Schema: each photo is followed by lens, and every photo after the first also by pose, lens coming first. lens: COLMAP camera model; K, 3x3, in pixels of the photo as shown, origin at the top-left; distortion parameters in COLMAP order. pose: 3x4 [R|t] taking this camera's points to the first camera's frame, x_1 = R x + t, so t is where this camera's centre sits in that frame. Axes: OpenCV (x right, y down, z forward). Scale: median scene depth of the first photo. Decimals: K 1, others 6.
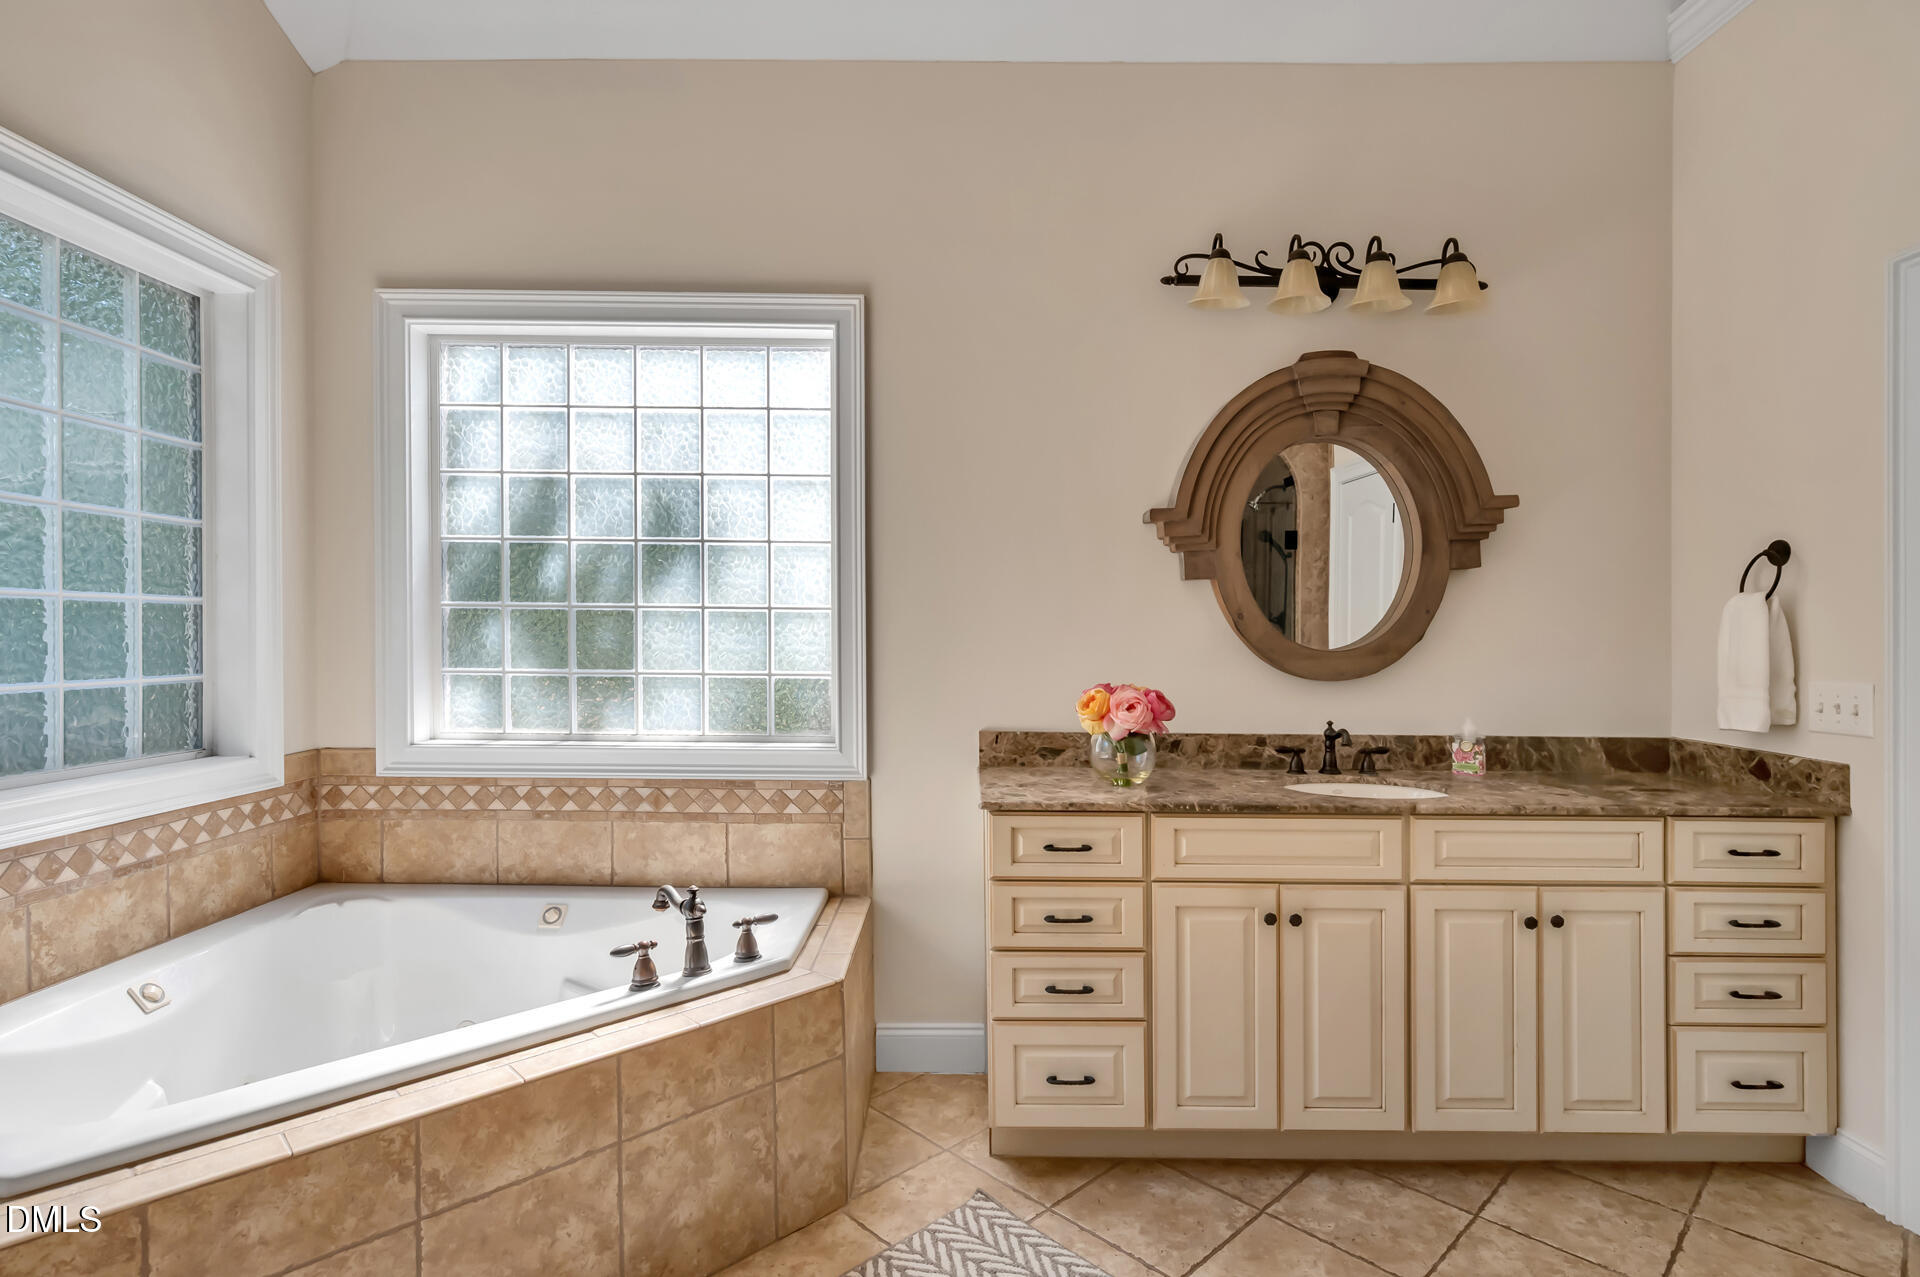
lens RADIAL K [[943.9, 0, 957.5], [0, 943.9, 634.4], [0, 0, 1]] dist [0.001339, 0.000512]
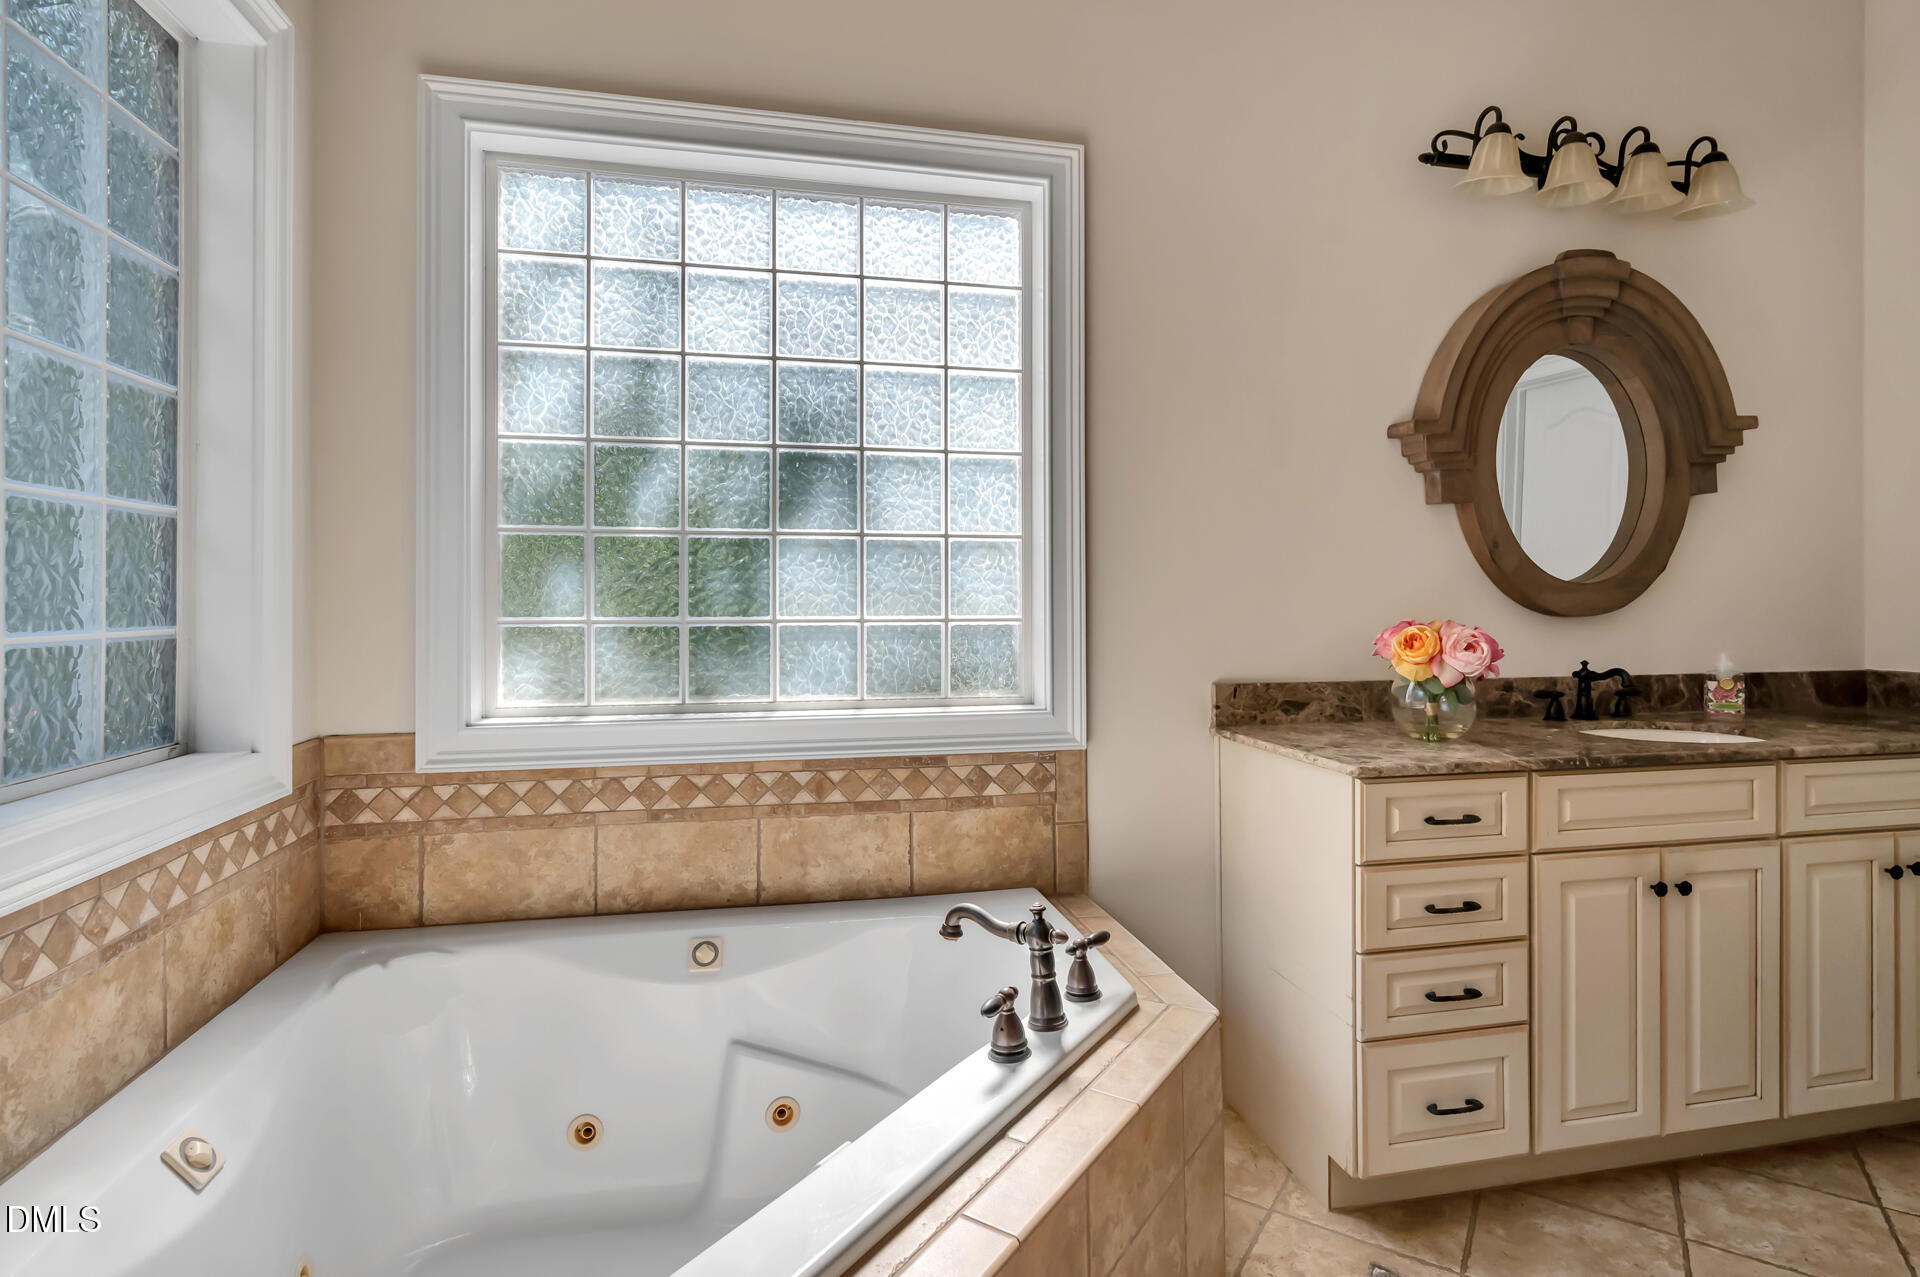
lens RADIAL K [[960.6, 0, 958.7], [0, 960.6, 587.4], [0, 0, 1]] dist [0.001382, -0.000443]
pose [[0.977568, -0.007409, 0.210489, -0.388023], [0.010104, 0.999880, -0.011730, 0.026644], [-0.210377, 0.013594, 0.977526, 0.231224]]
